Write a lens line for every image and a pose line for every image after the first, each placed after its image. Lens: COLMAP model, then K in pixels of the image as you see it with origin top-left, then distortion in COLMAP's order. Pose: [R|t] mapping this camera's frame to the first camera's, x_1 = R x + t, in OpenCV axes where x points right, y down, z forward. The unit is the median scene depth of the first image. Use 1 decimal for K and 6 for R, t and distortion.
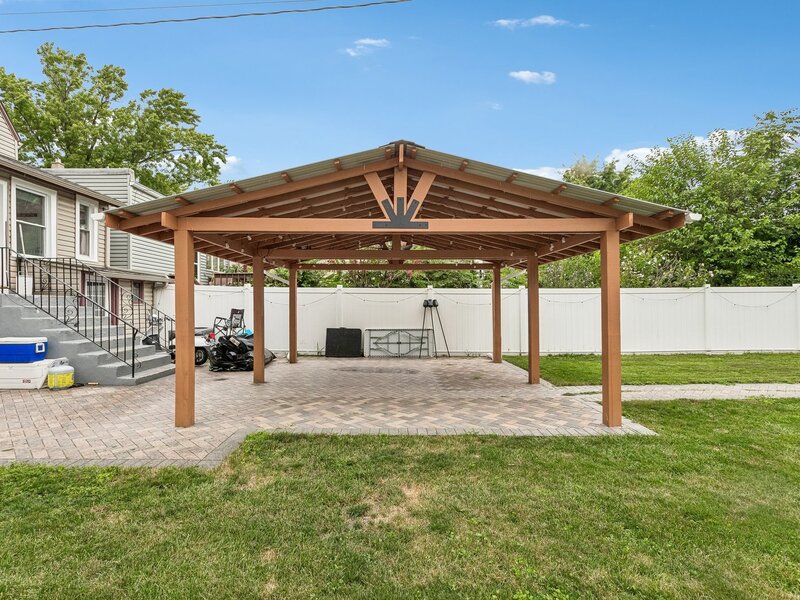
lens RADIAL K [[402.9, 0, 399.7], [0, 402.9, 305.8], [0, 0, 1]] dist [0.001499, 0.000276]
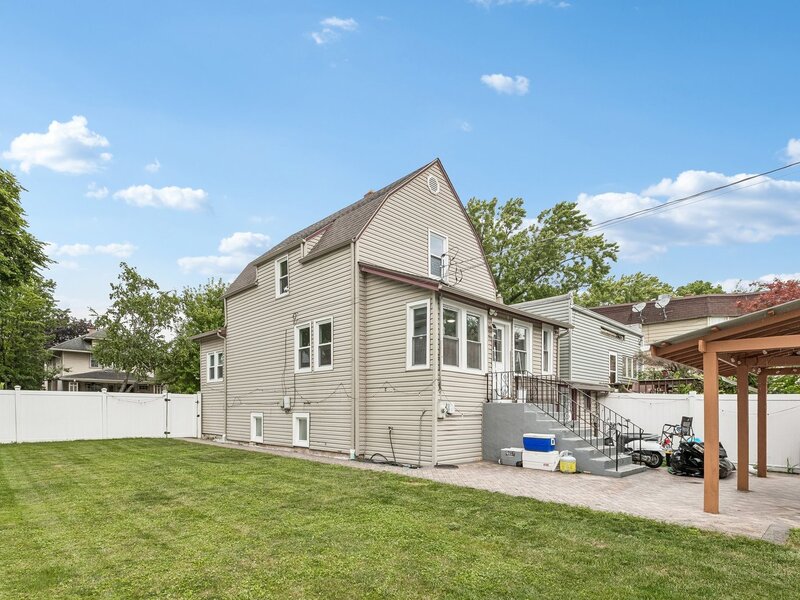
lens RADIAL K [[437.3, 0, 401.2], [0, 437.3, 416.8], [0, 0, 1]] dist [0.004427, 0.001340]
pose [[0.688765, 0.020637, -0.724691, -0.096516], [-0.012942, 0.999785, 0.016170, 0.000191], [0.724869, -0.001759, 0.688884, -0.245580]]
